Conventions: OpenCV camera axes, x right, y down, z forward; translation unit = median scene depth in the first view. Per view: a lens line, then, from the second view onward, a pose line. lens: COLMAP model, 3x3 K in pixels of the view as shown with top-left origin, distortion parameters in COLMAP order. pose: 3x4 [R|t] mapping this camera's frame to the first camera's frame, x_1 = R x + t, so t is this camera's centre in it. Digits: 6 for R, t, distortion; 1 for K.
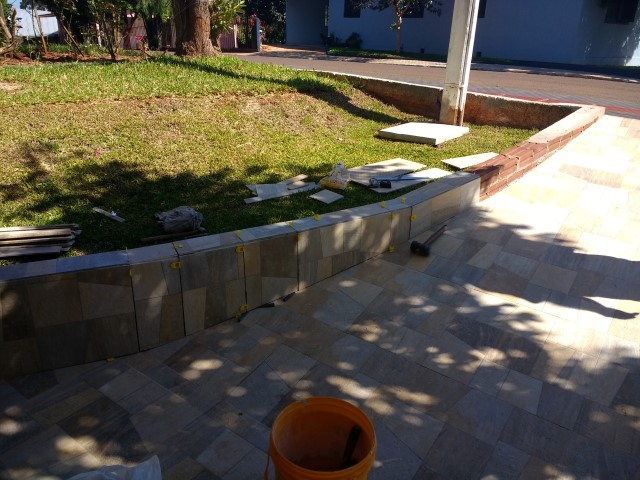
lens RADIAL K [[504.4, 0, 320.0], [0, 504.4, 240.0], [0, 0, 1]] dist [0.113032, -0.160875]
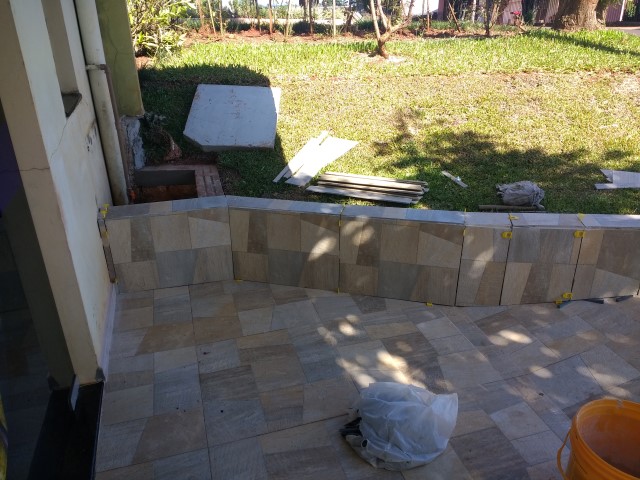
lens RADIAL K [[504.4, 0, 320.0], [0, 504.4, 240.0], [0, 0, 1]] dist [0.113032, -0.160875]
pose [[0.798163, 0.219048, -0.561208, -0.002277], [-0.196146, 0.975286, 0.101706, 0.021208], [0.569617, 0.028901, 0.821402, -0.049249]]
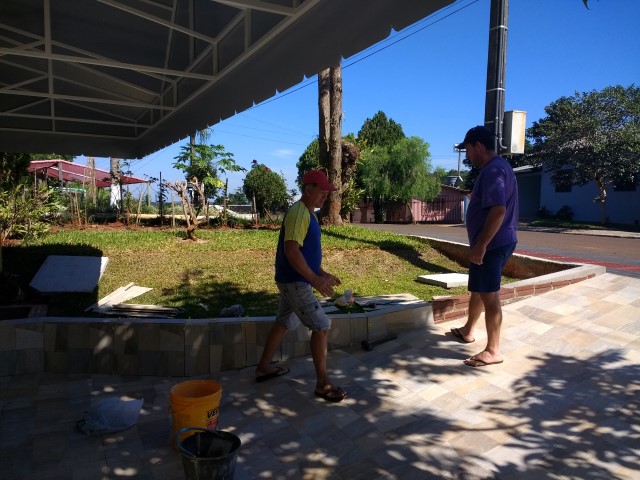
lens RADIAL K [[504.4, 0, 320.0], [0, 504.4, 240.0], [0, 0, 1]] dist [0.113032, -0.160875]
pose [[0.891139, 0.013247, -0.453537, 0.680824], [-0.155927, 0.947637, -0.278696, 0.146023], [0.426096, 0.319076, 0.846542, -0.369696]]
